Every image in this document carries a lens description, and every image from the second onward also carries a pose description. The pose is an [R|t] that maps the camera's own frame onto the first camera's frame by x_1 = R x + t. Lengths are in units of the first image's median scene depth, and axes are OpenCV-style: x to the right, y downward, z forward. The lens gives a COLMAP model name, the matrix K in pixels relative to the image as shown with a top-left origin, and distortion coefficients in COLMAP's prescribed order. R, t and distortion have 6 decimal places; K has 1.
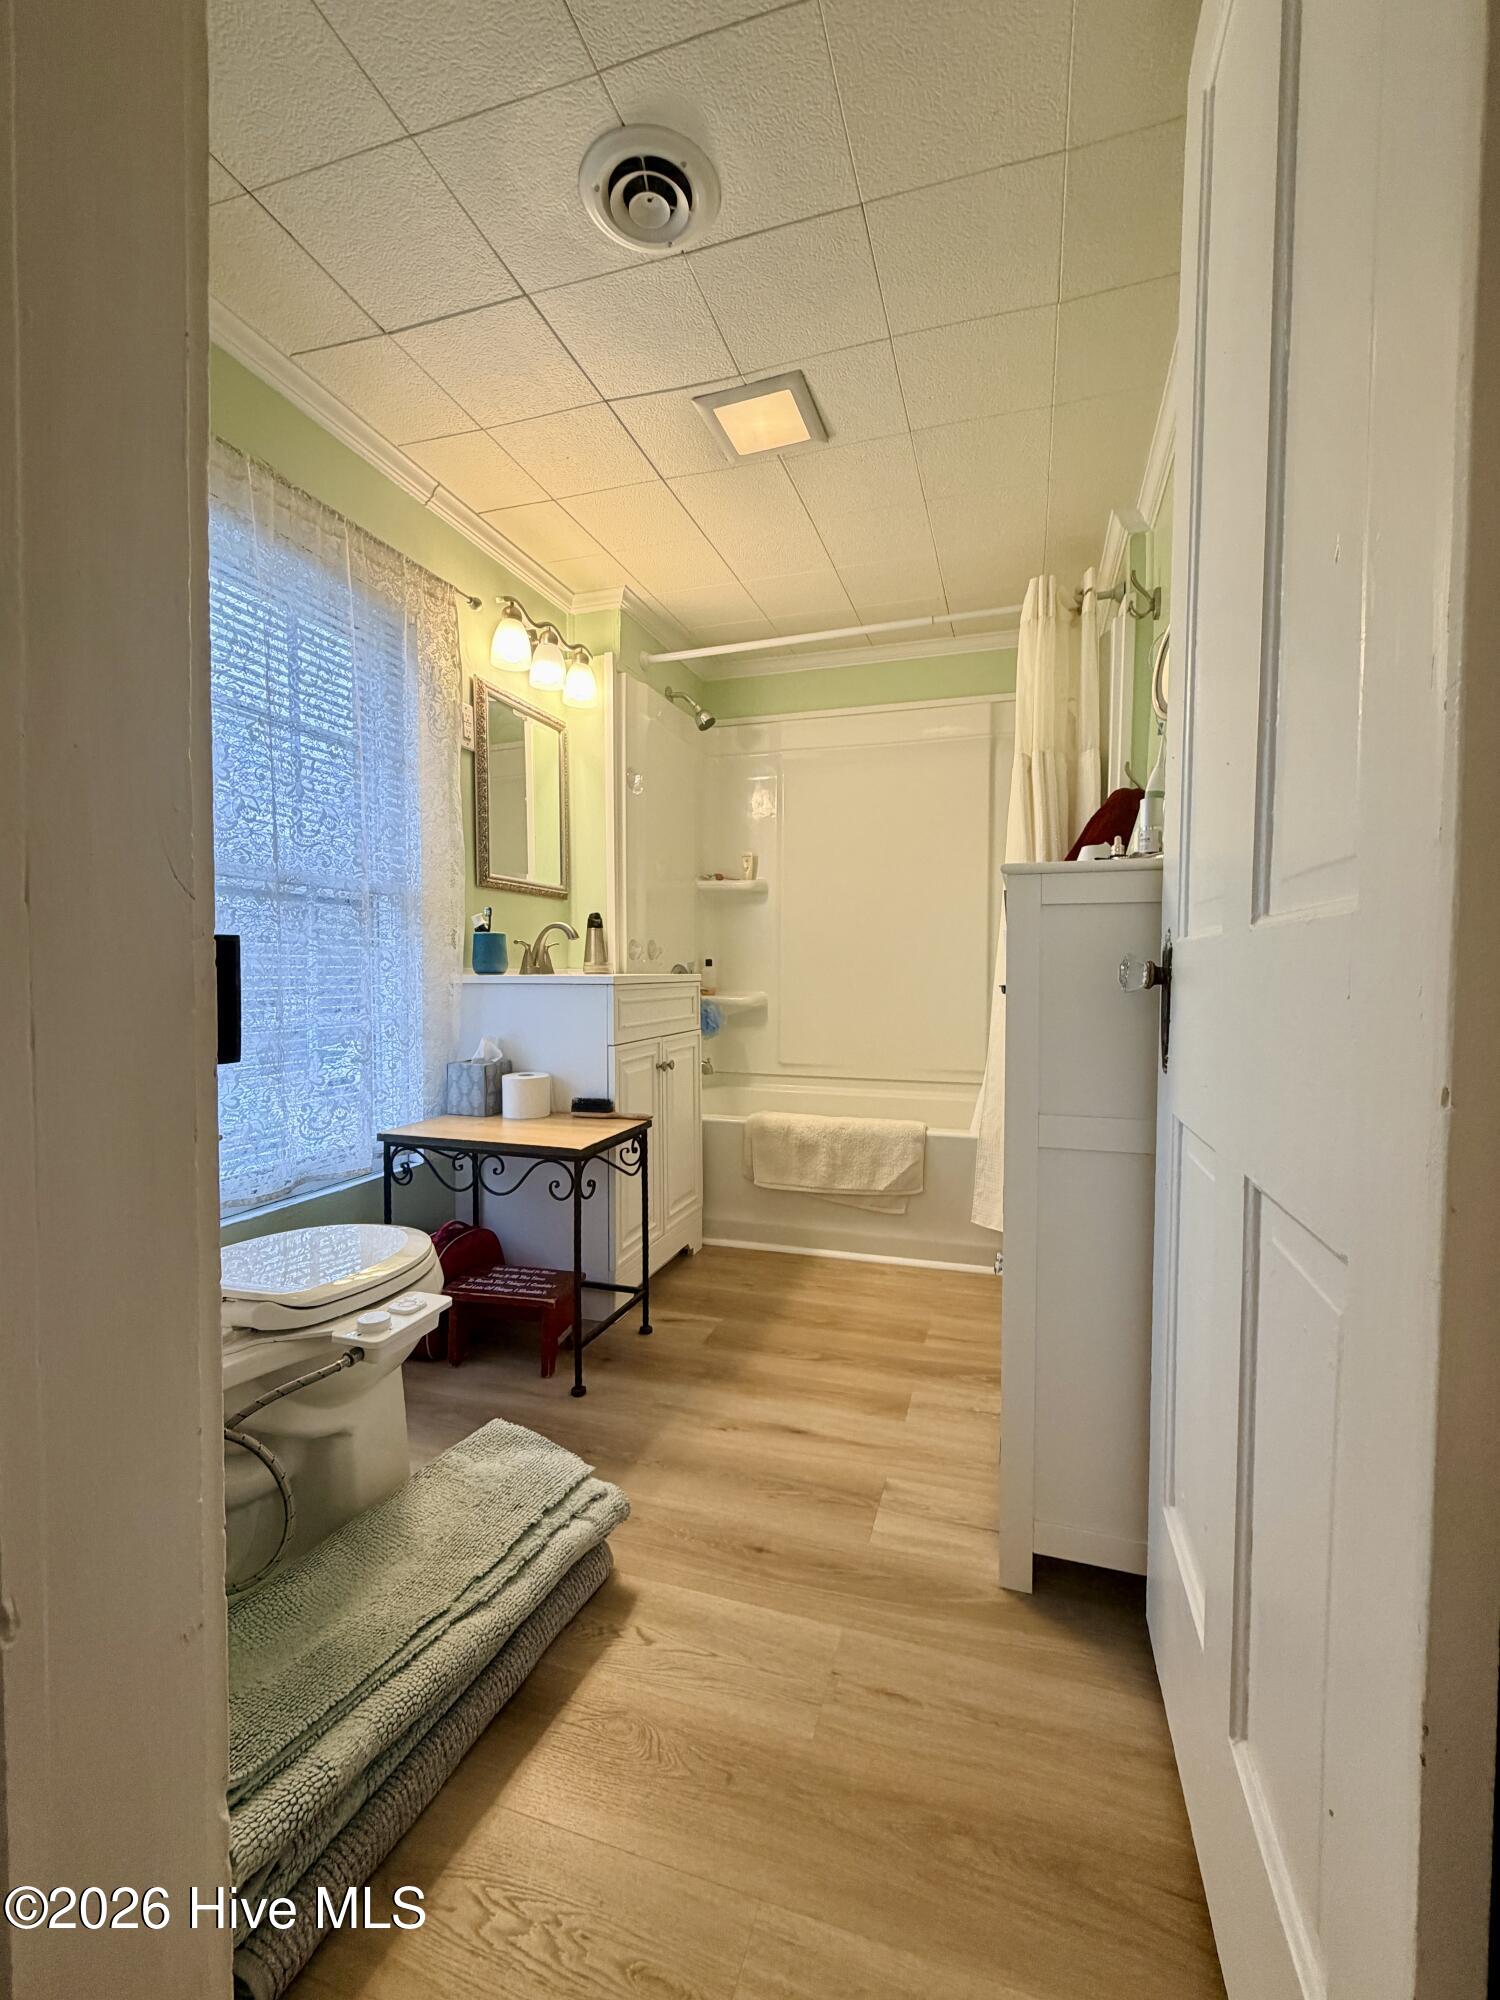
lens RADIAL K [[854.3, 0, 750.0], [0, 854.3, 1000.0], [0, 0, 1]] dist [-0.000072, 0.000084]
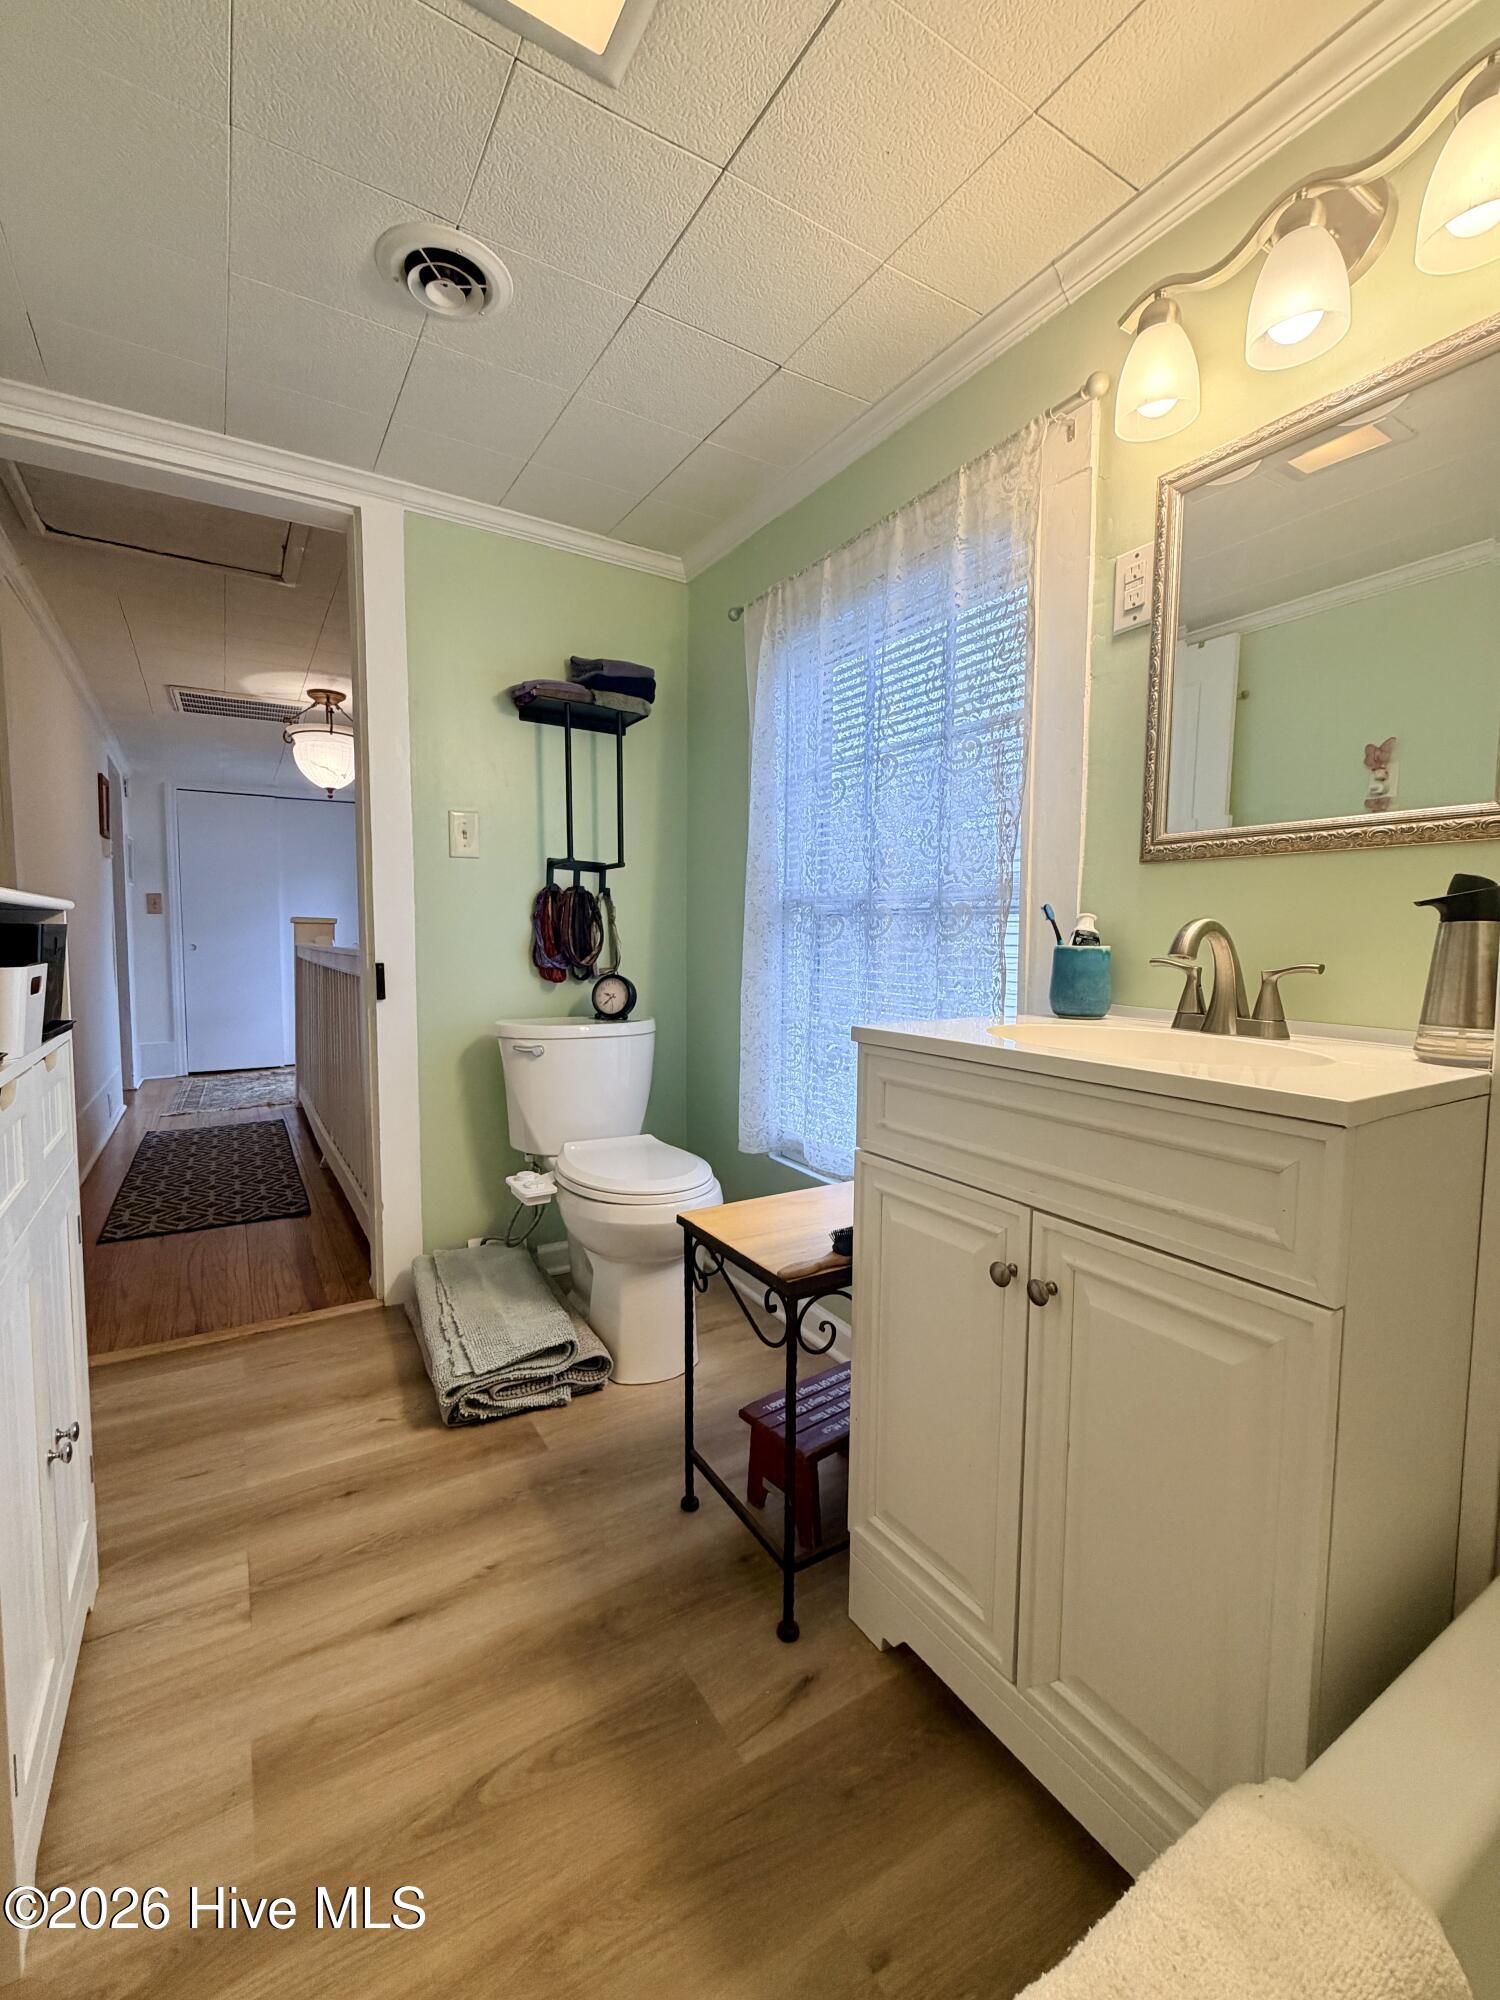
lens RADIAL K [[854.3, 0, 750.0], [0, 854.3, 1000.0], [0, 0, 1]] dist [-0.000072, 0.000084]
pose [[-0.647610, 0.049125, -0.760387, 0.397456], [-0.041074, 0.994218, 0.099214, -0.123987], [0.760864, 0.095485, -0.641847, 1.644640]]
